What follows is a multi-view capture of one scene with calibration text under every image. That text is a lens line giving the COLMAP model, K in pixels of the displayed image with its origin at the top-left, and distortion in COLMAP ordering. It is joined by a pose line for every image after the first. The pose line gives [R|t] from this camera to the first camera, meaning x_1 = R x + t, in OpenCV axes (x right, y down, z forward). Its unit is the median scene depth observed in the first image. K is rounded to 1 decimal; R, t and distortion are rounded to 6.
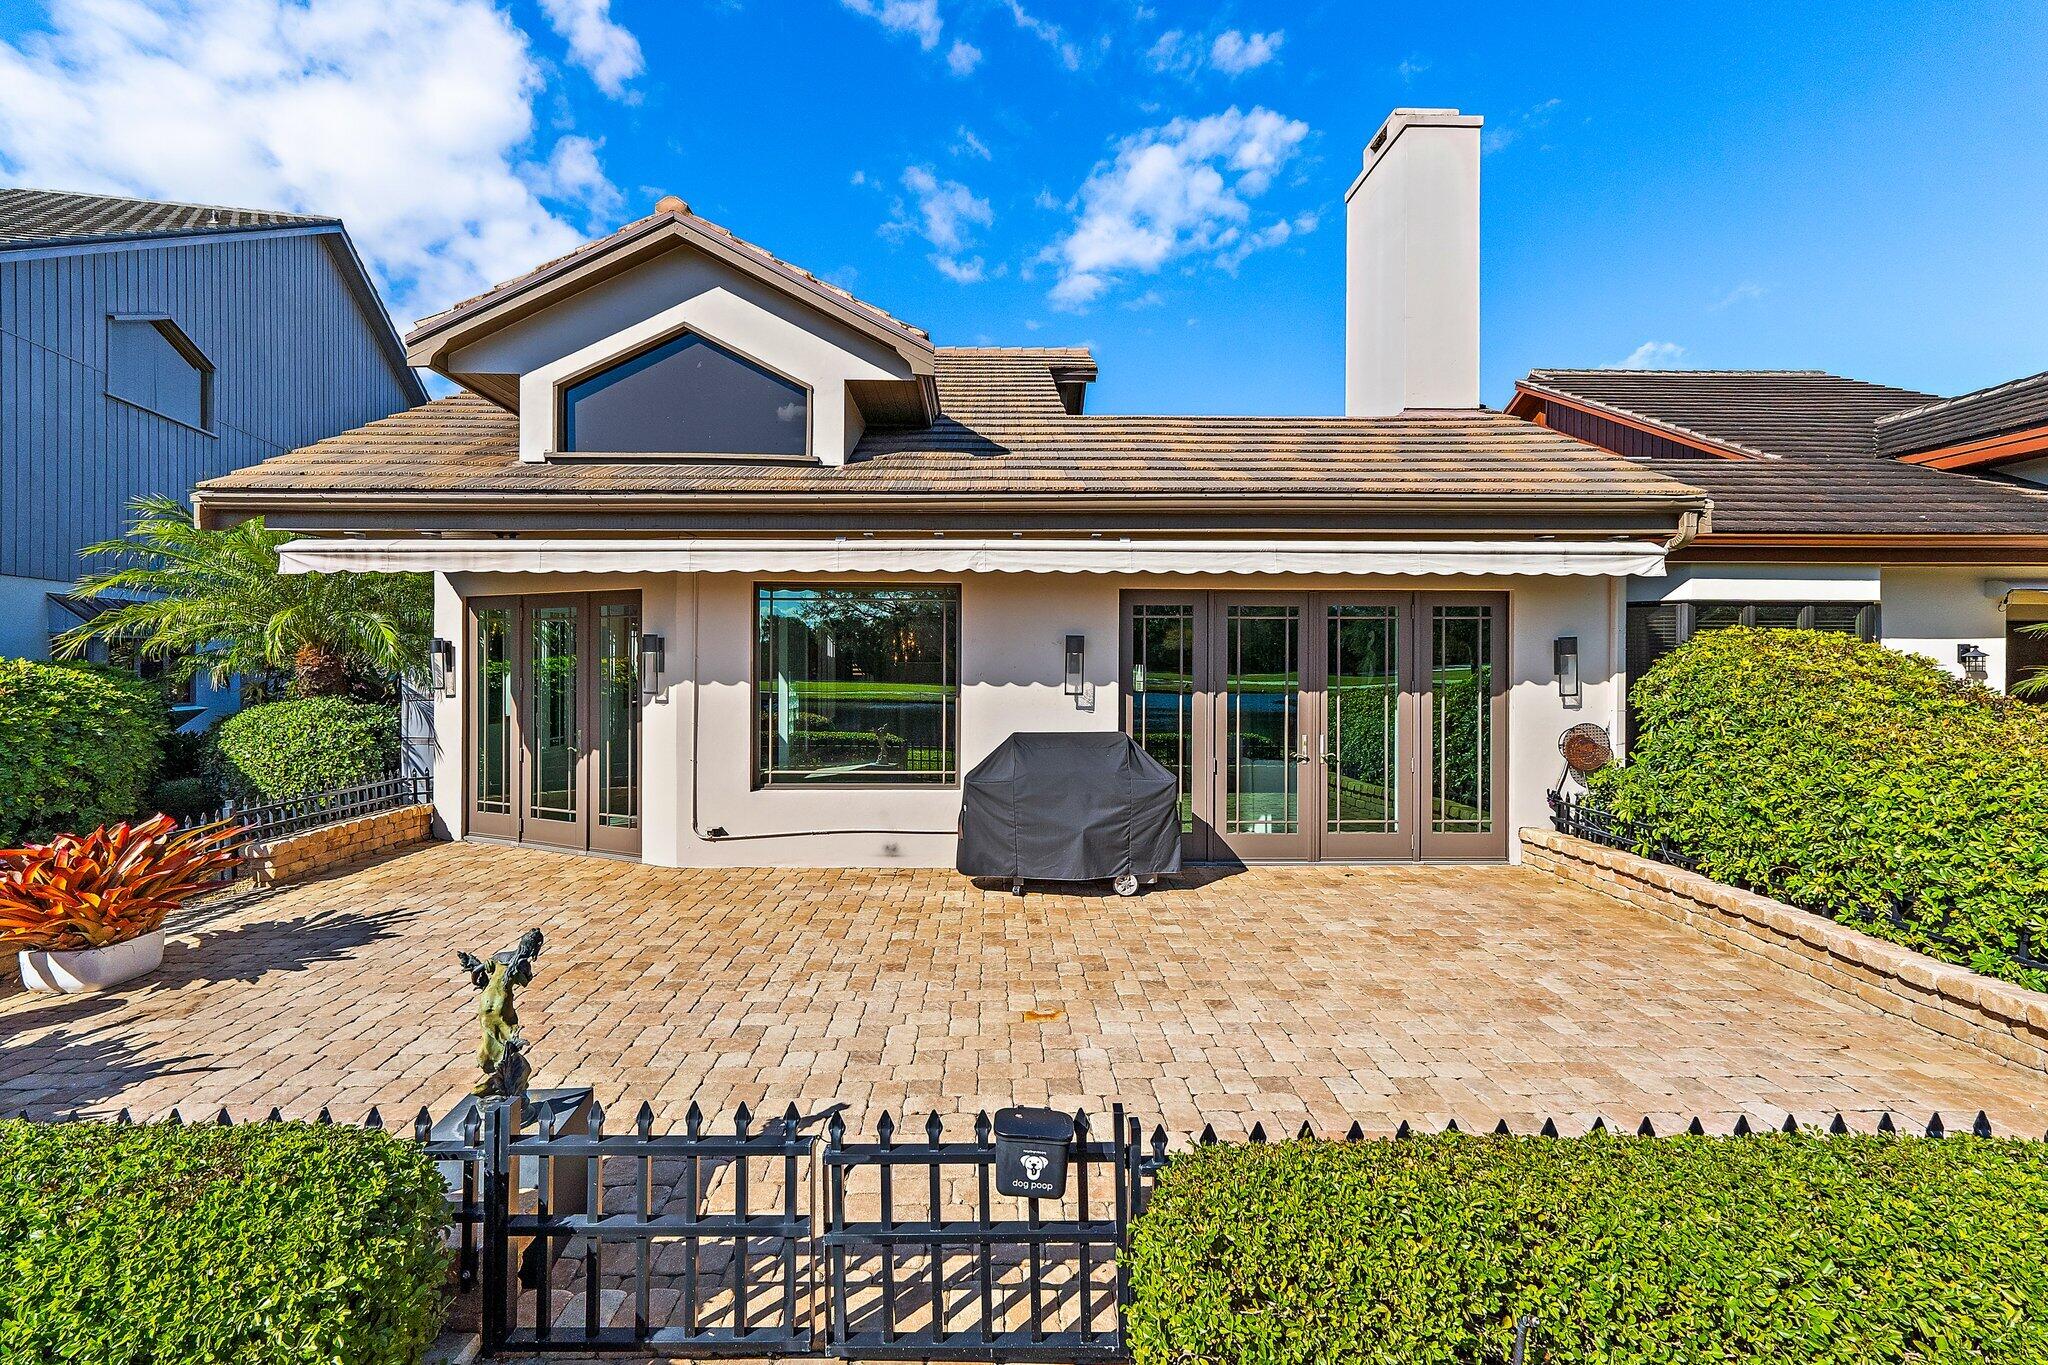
lens RADIAL K [[889.0, 0, 1033.9], [0, 889.0, 690.1], [0, 0, 1]] dist [-0.002594, -0.000112]
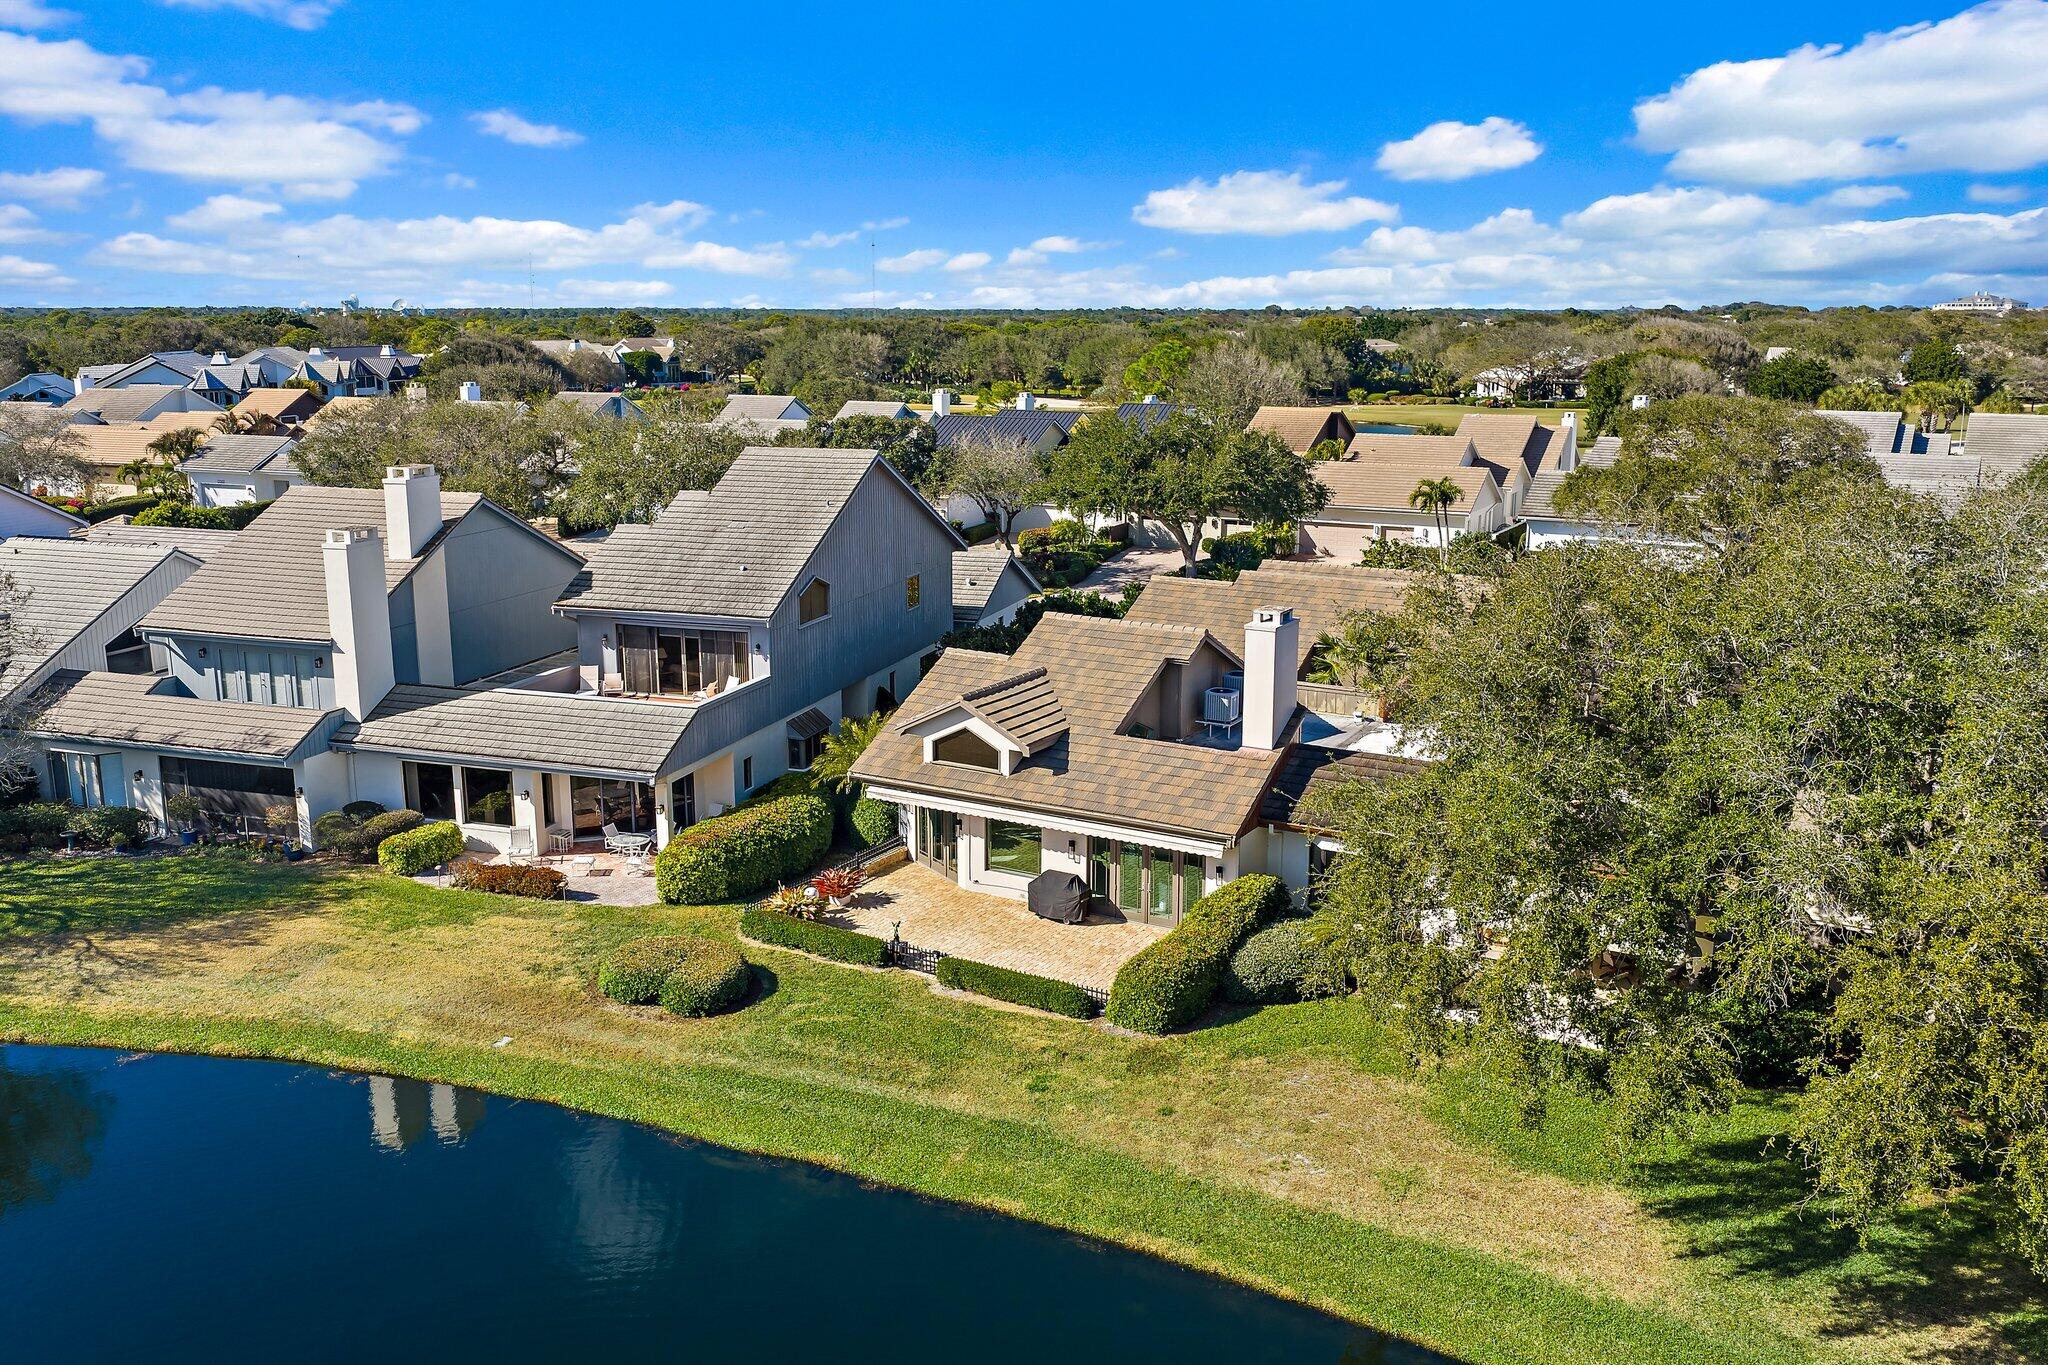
lens RADIAL K [[1798.4, 0, 1024.0], [0, 1798.4, 682.5], [0, 0, 1]] dist [0.003168, 0.000182]
pose [[0.836804, 0.119499, -0.534302, 3.146838], [-0.007840, 0.978405, 0.206547, -1.868532], [0.547446, -0.168651, 0.819671, -4.074409]]
